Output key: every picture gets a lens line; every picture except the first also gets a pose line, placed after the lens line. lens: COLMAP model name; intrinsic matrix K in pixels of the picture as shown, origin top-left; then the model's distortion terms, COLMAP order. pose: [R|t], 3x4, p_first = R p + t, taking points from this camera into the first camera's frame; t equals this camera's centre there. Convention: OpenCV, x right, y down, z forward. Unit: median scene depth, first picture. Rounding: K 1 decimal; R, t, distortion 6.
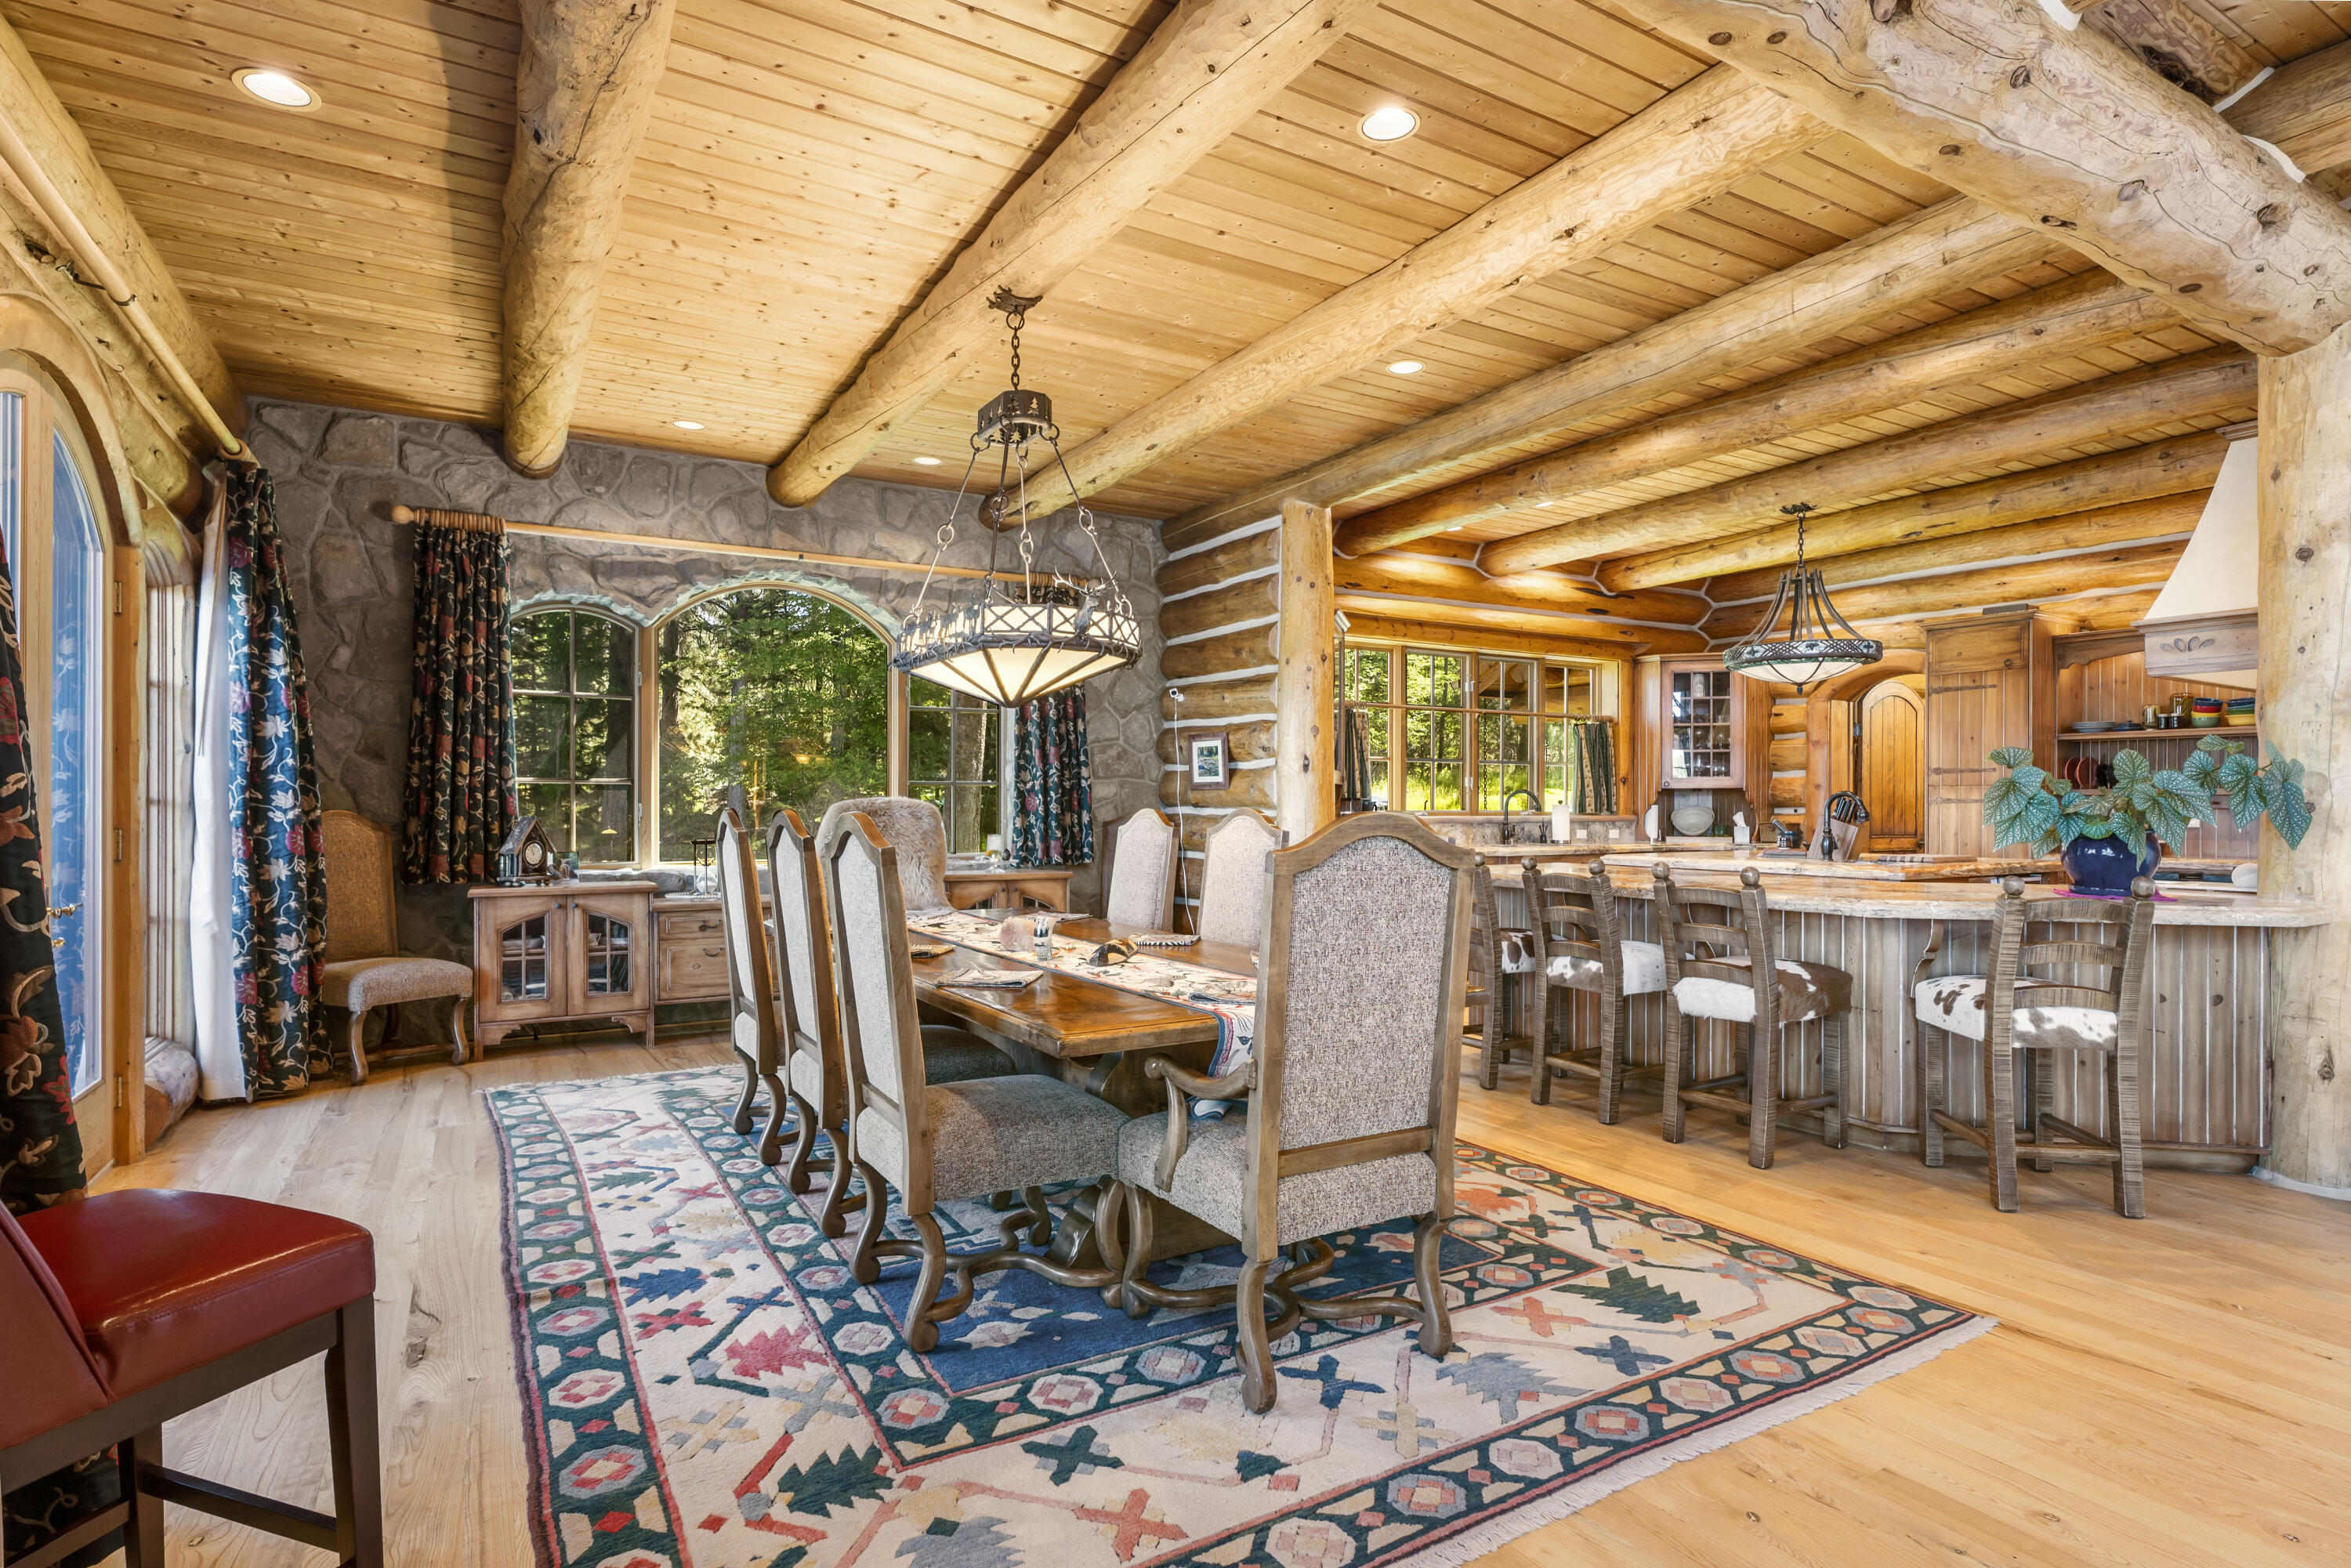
lens RADIAL K [[1154.6, 0, 1177.5], [0, 1154.6, 801.5], [0, 0, 1]] dist [-0.001449, -0.001461]
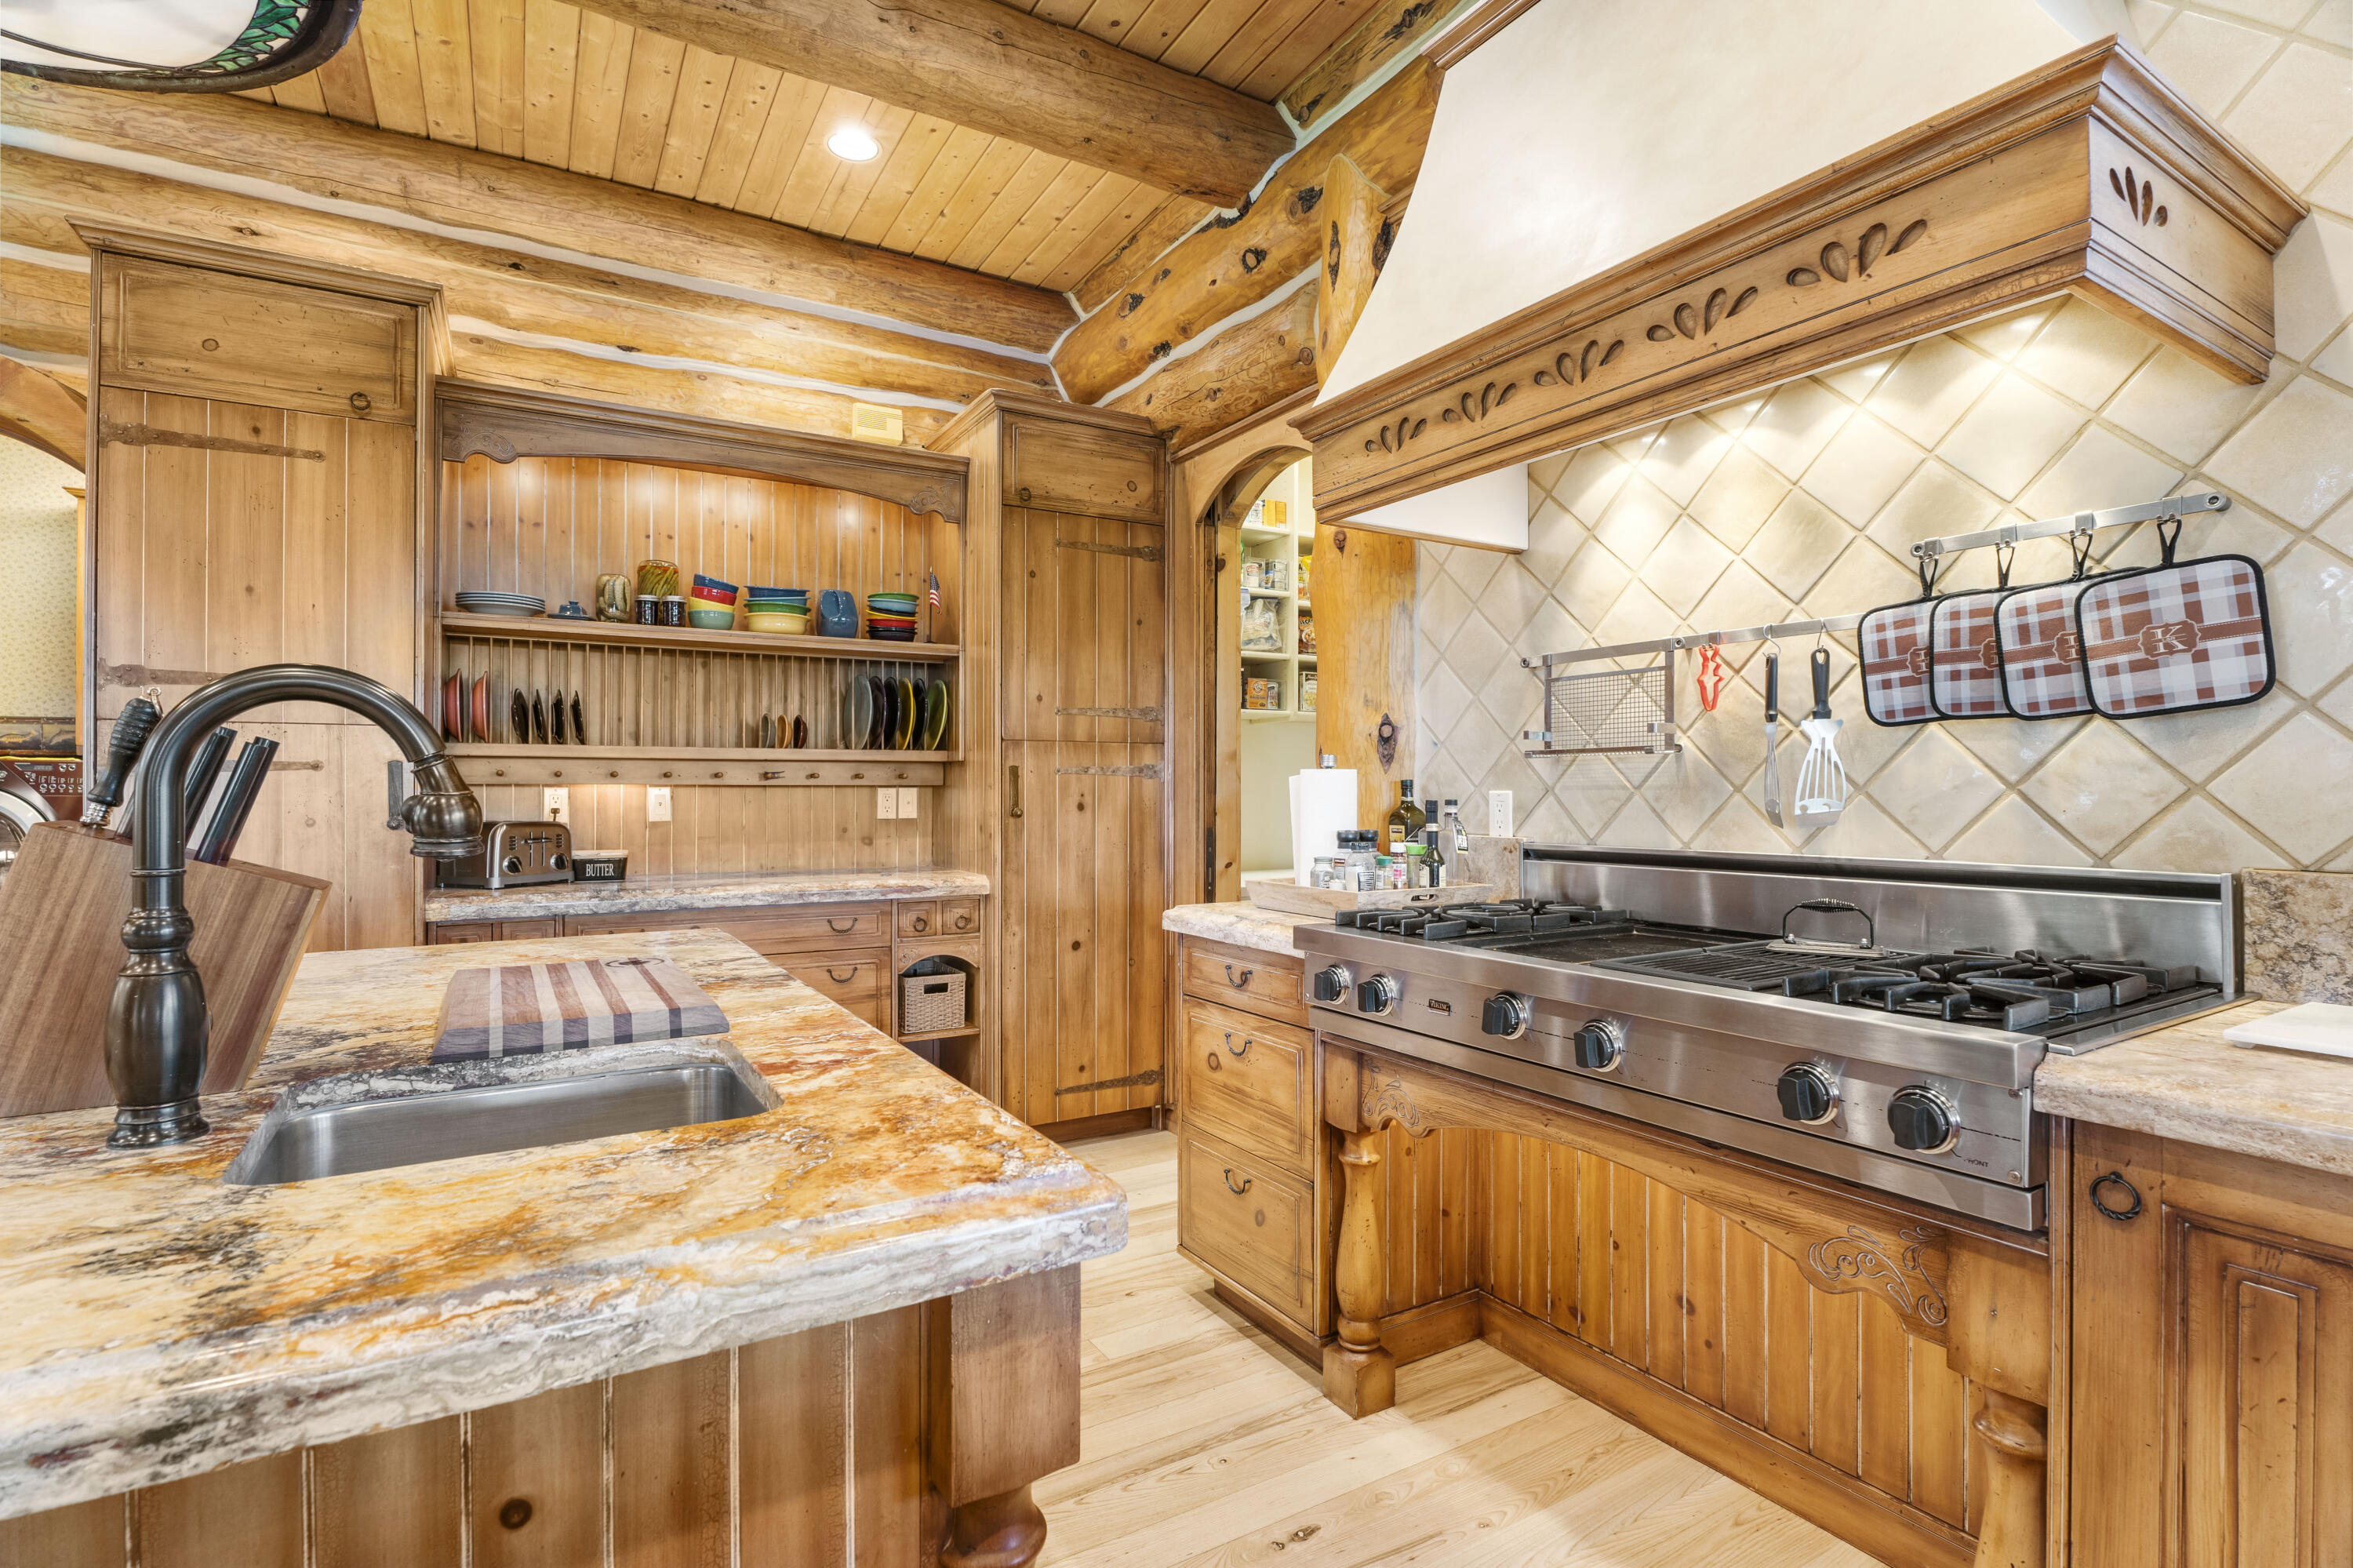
lens RADIAL K [[1111.9, 0, 1155.1], [0, 1111.9, 772.5], [0, 0, 1]] dist [-0.004797, -0.001067]
pose [[0.004705, 0.012456, 0.999911, 0.399058], [0.000190, 0.999922, -0.012458, 0.007190], [-0.999989, 0.000248, 0.004703, 0.822139]]
